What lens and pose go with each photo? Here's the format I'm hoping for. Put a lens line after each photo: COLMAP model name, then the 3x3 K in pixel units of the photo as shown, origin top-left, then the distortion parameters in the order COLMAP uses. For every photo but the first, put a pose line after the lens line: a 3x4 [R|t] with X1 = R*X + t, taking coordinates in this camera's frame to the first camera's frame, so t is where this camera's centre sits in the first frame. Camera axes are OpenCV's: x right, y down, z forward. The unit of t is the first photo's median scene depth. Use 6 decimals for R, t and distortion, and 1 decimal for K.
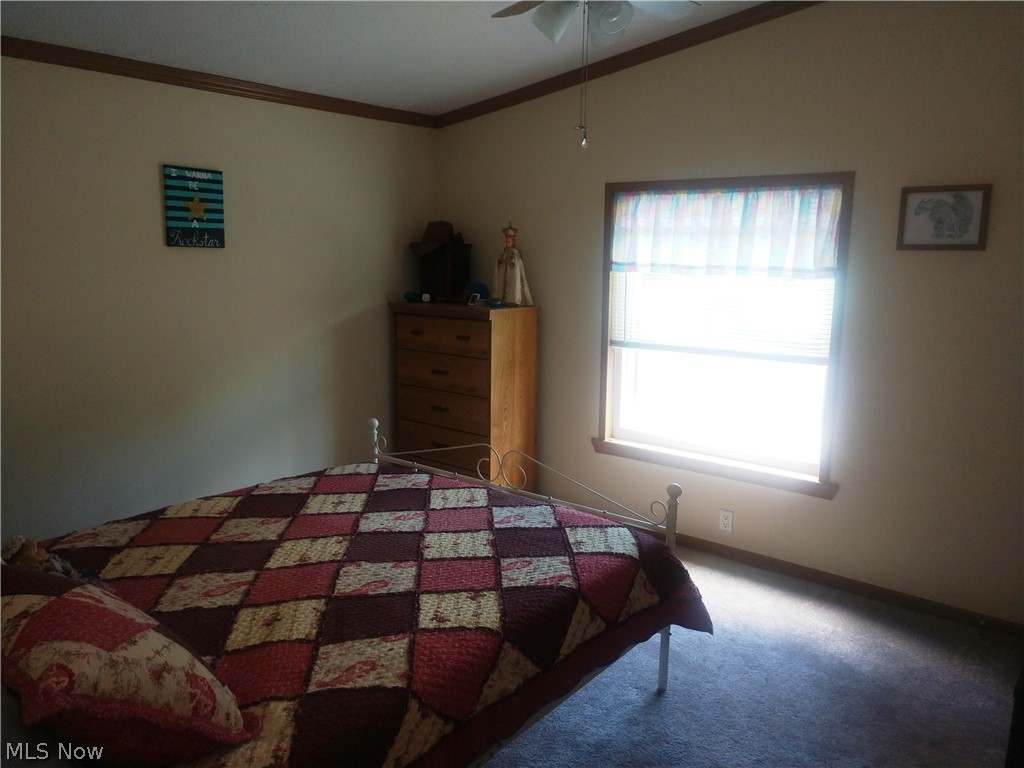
lens RADIAL K [[782.3, 0, 509.4], [0, 782.3, 387.1], [0, 0, 1]] dist [0.019944, 0.008664]
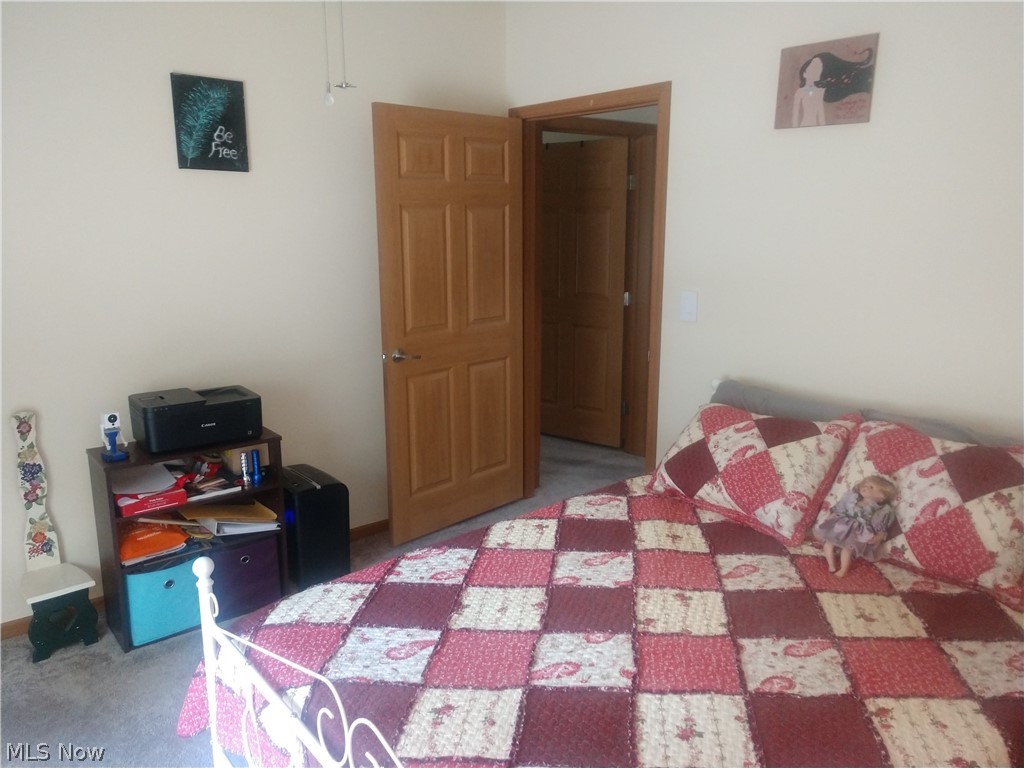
lens RADIAL K [[782.3, 0, 508.9], [0, 782.3, 387.2], [0, 0, 1]] dist [0.019944, 0.008664]
pose [[-0.977568, -0.052021, 0.204096, -0.175288], [0.031542, 0.921933, 0.386064, -0.246656], [-0.208246, 0.383841, -0.899611, 1.265654]]
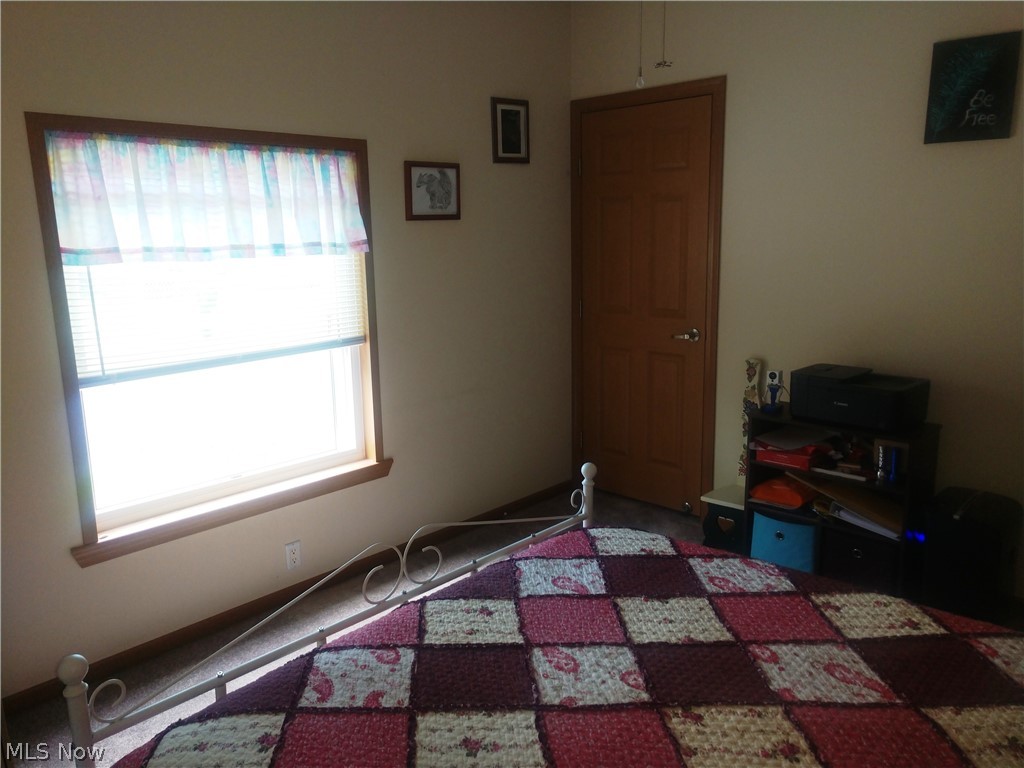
lens RADIAL K [[782.3, 0, 511.7], [0, 782.3, 386.7], [0, 0, 1]] dist [0.019944, 0.008664]
pose [[0.082132, -0.213096, 0.973573, -0.572774], [0.201900, 0.960175, 0.193131, -0.136762], [-0.975956, 0.180702, 0.121885, 0.786609]]
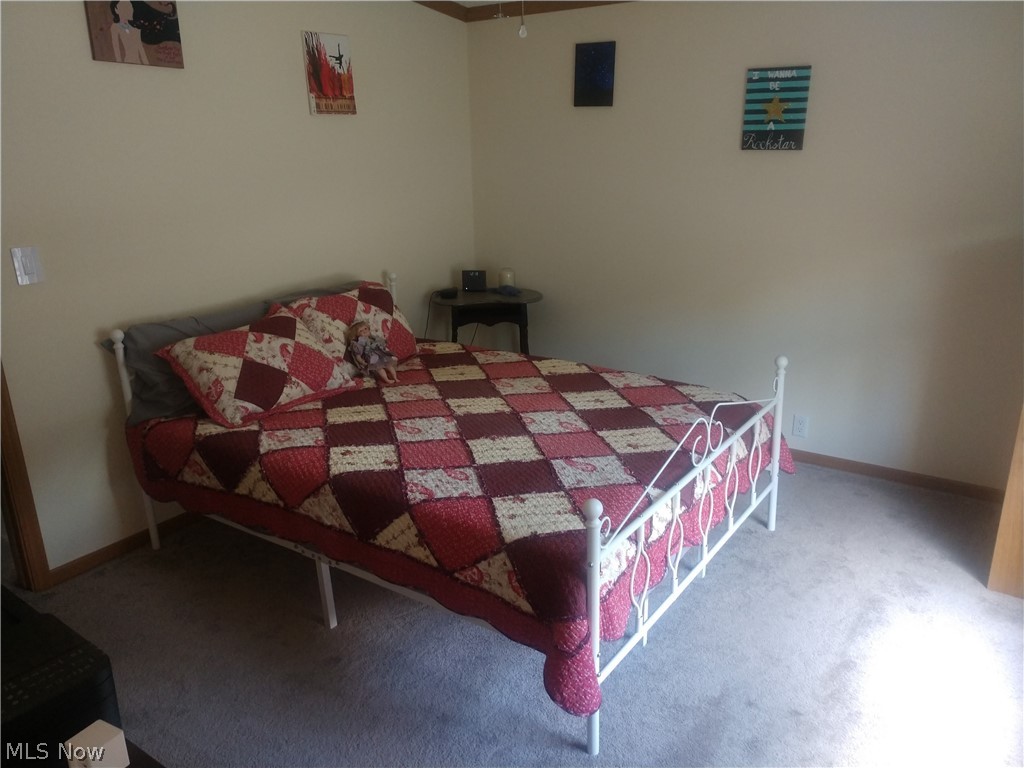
lens RADIAL K [[782.3, 0, 512.7], [0, 782.3, 385.5], [0, 0, 1]] dist [0.019944, 0.008664]
pose [[0.069126, 0.289598, -0.954649, 0.708413], [-0.156612, 0.948223, 0.276308, -0.134221], [0.985238, 0.130410, 0.110901, 0.683637]]
